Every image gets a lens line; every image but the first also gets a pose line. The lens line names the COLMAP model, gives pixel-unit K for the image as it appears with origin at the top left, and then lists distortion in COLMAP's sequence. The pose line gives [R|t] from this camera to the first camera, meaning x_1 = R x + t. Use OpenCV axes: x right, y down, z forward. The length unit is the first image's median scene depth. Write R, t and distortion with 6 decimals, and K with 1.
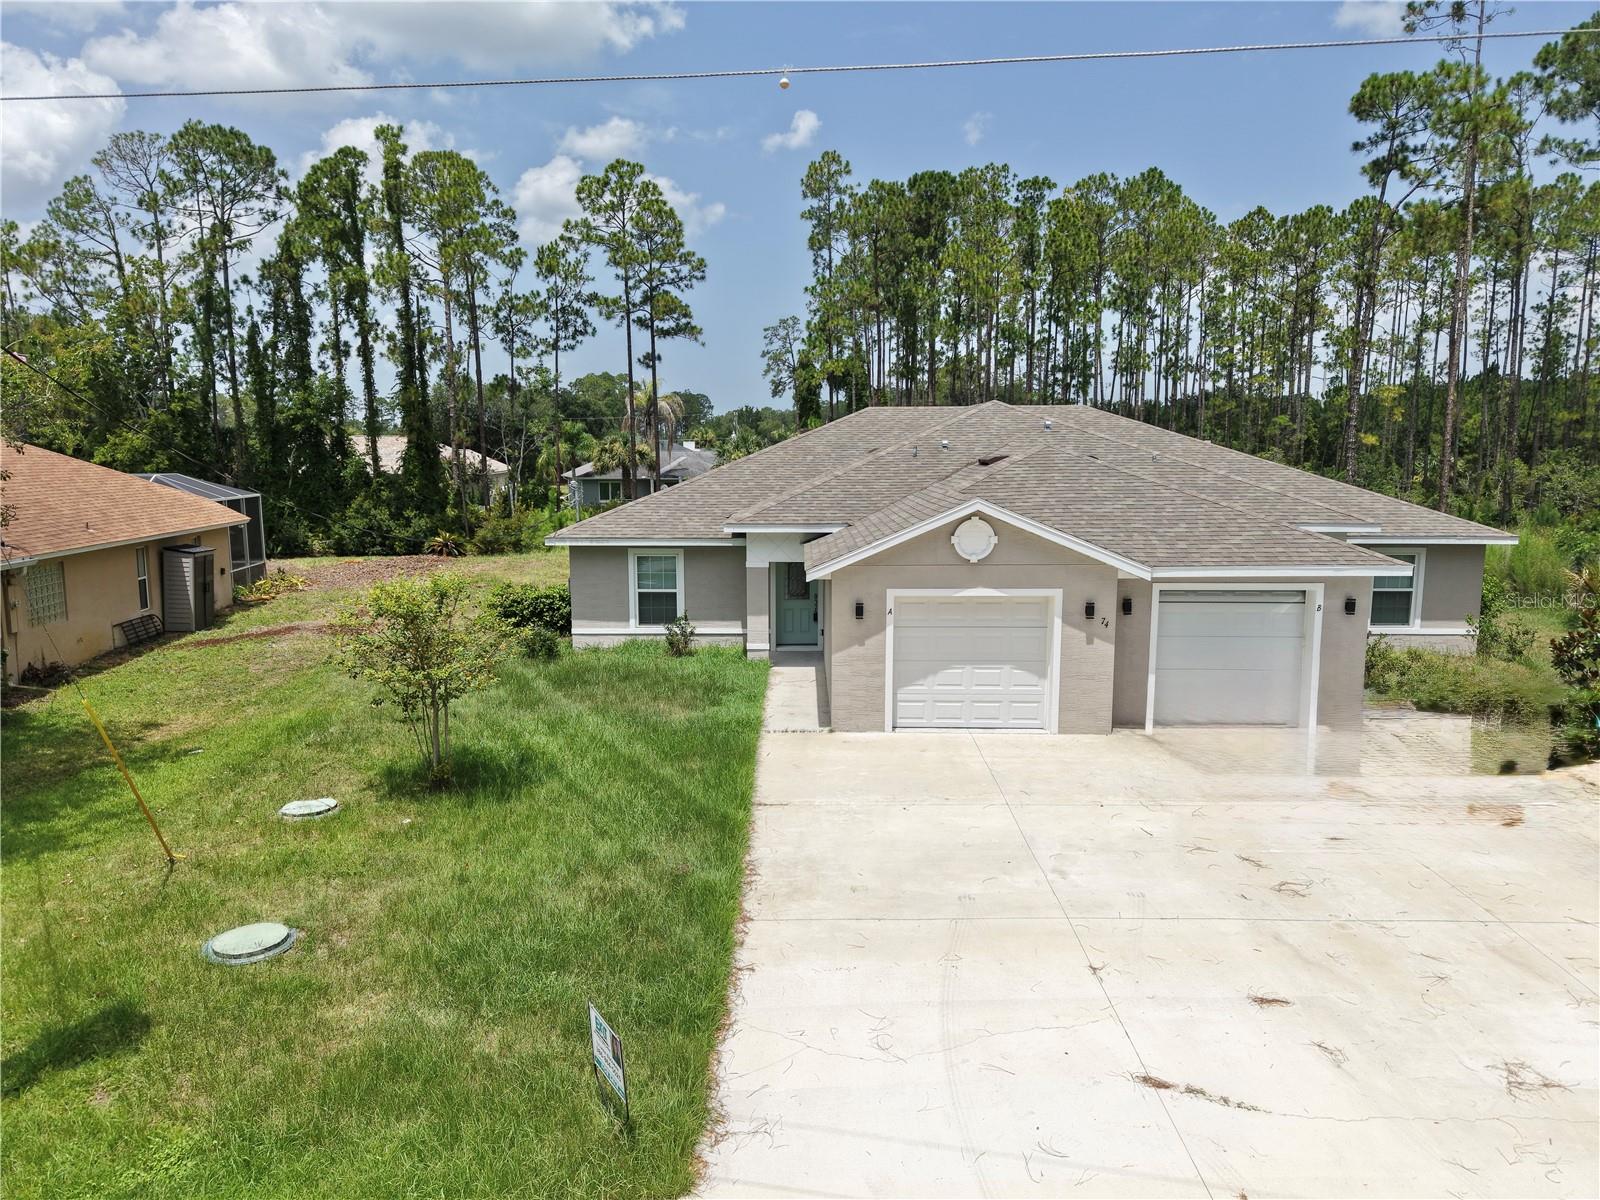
lens RADIAL K [[1096.3, 0, 793.0], [0, 1096.3, 591.6], [0, 0, 1]] dist [0.022840, -0.011462]
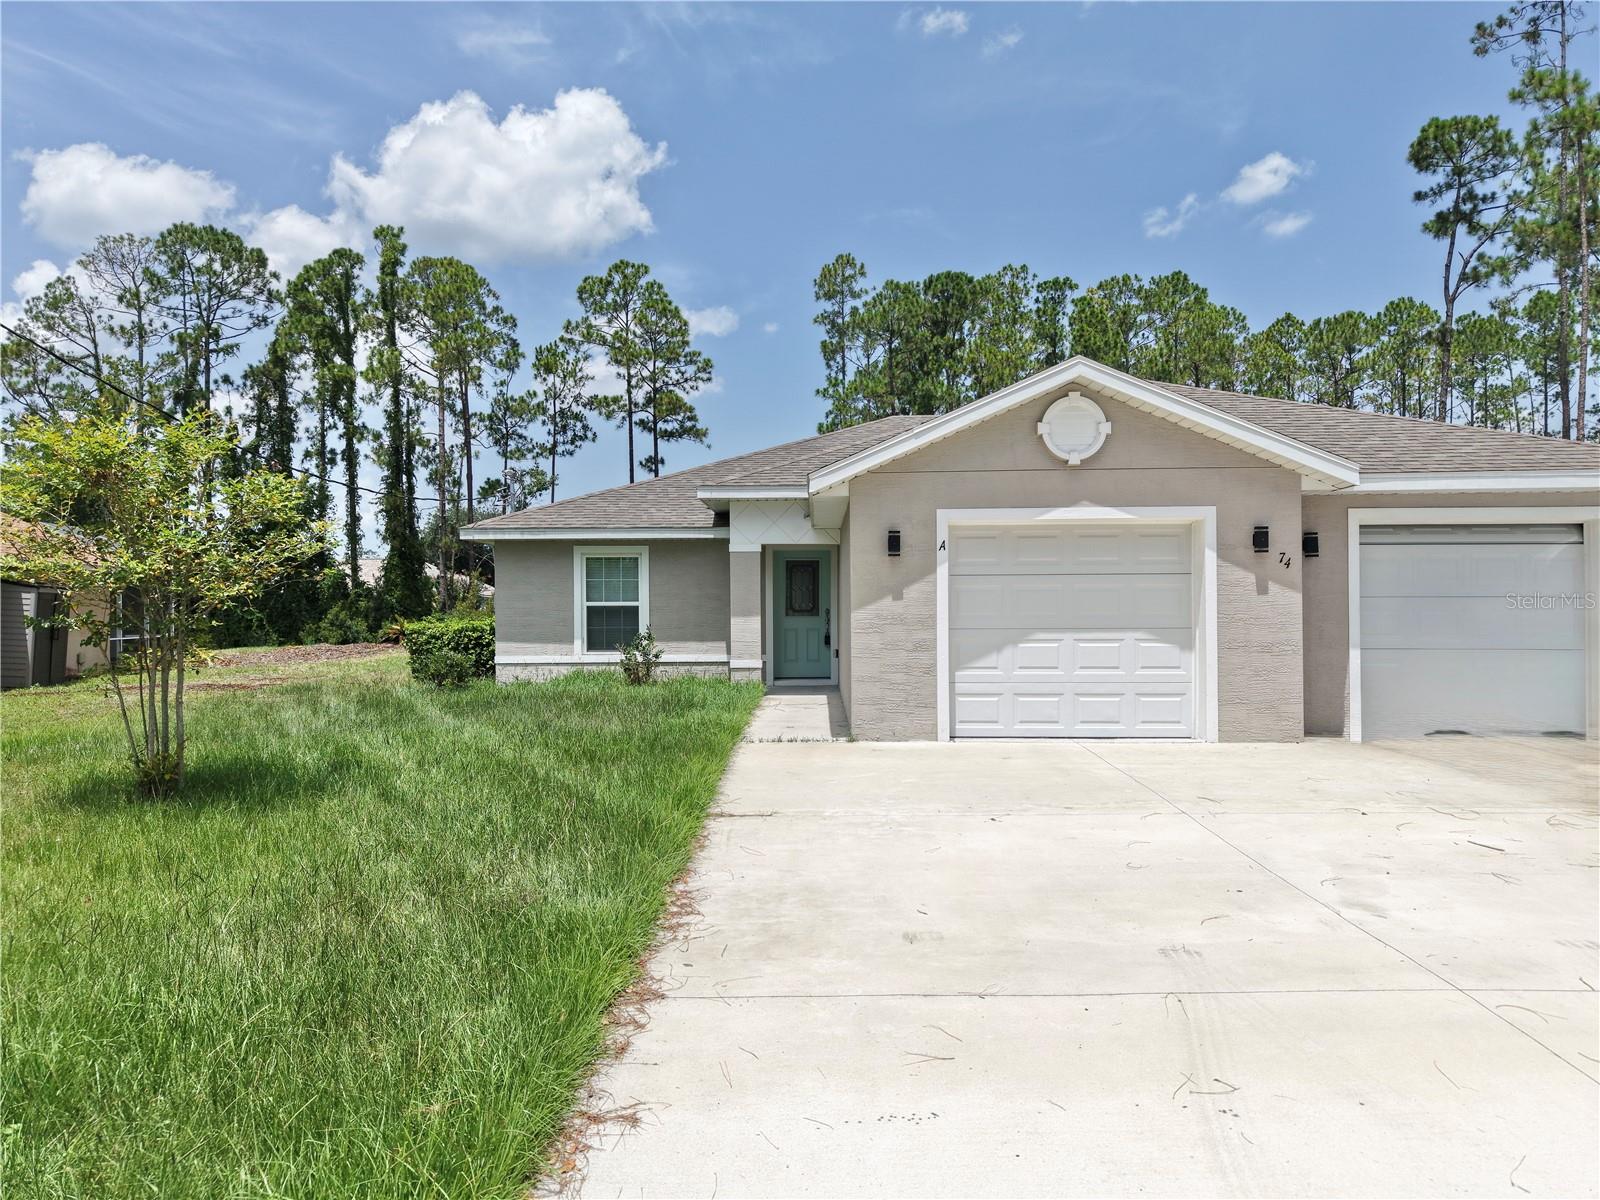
lens RADIAL K [[1096.3, 0, 797.9], [0, 1096.3, 592.1], [0, 0, 1]] dist [0.022840, -0.011462]
pose [[0.999958, -0.002736, -0.008707, 0.003926], [0.001474, 0.989904, -0.141733, 0.051437], [0.009006, 0.141714, 0.989867, 0.143055]]
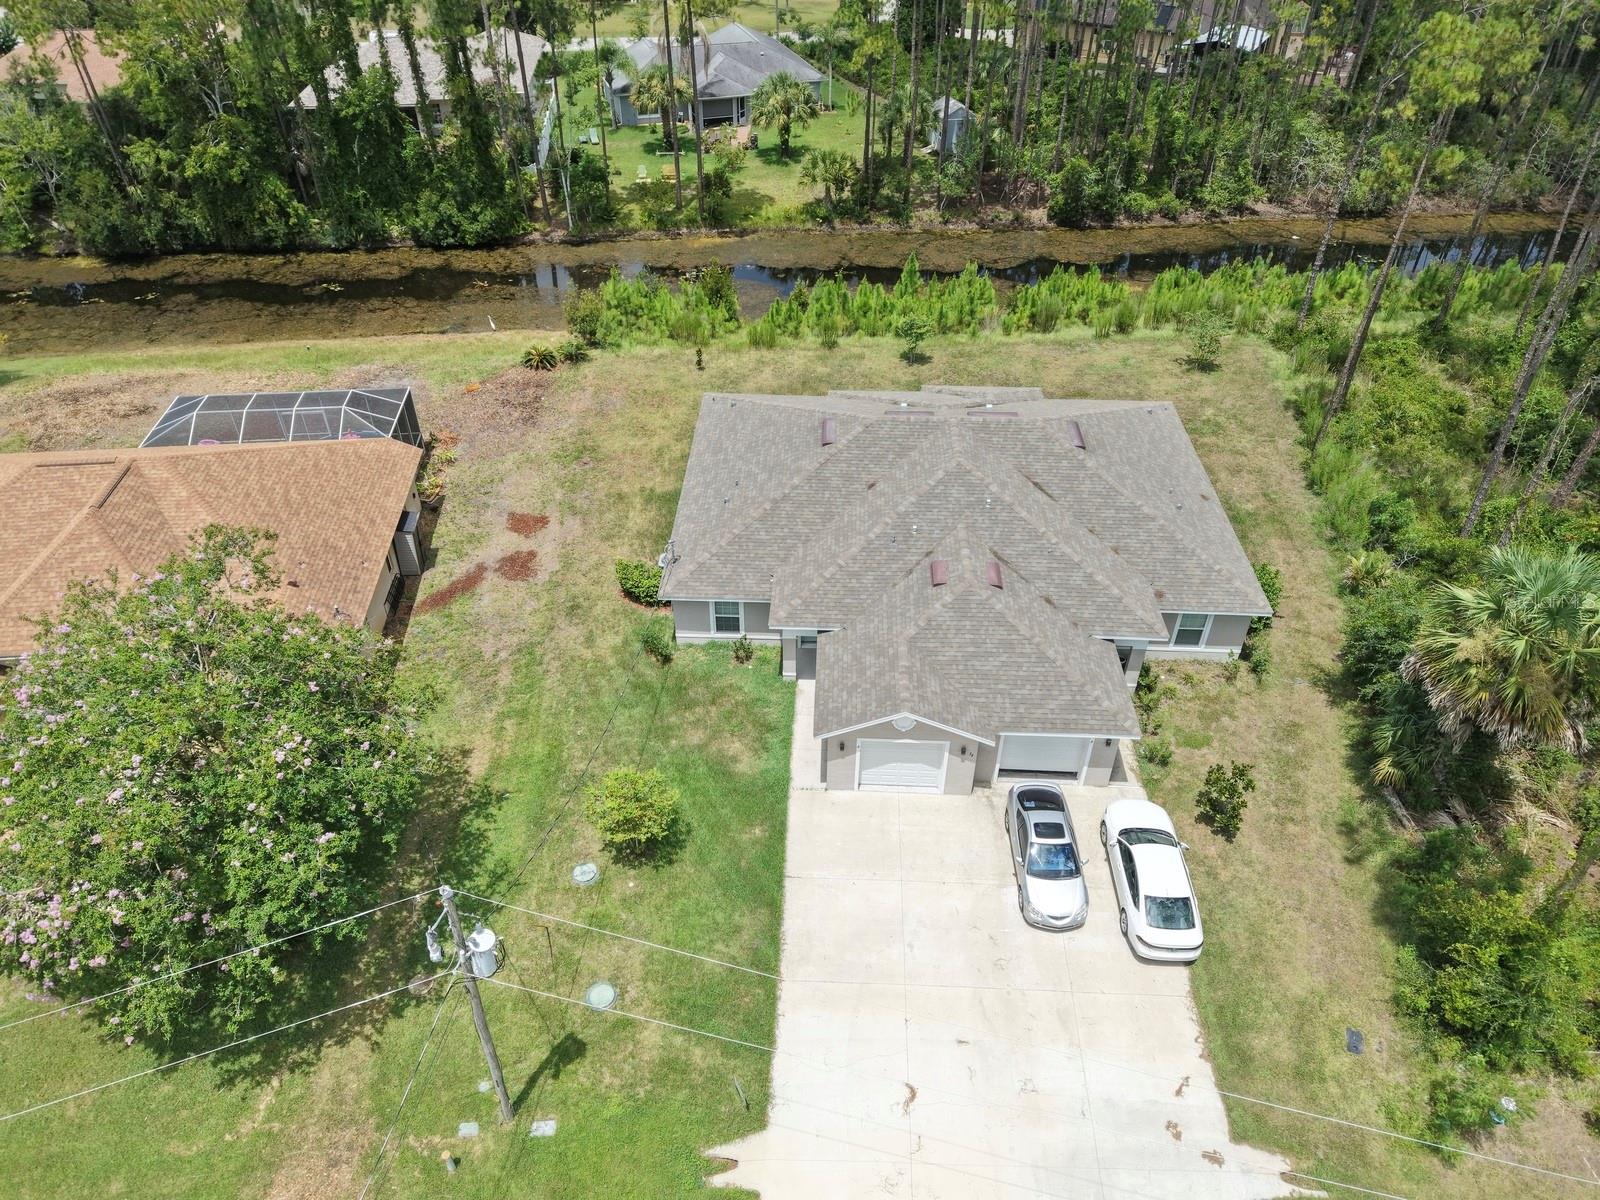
lens RADIAL K [[1096.3, 0, 793.4], [0, 1096.3, 612.2], [0, 0, 1]] dist [0.022840, -0.011462]
pose [[0.999268, 0.018209, -0.033647, 0.013926], [0.001495, 0.860214, 0.509930, -0.435954], [0.038229, -0.509607, 0.859557, -0.194103]]
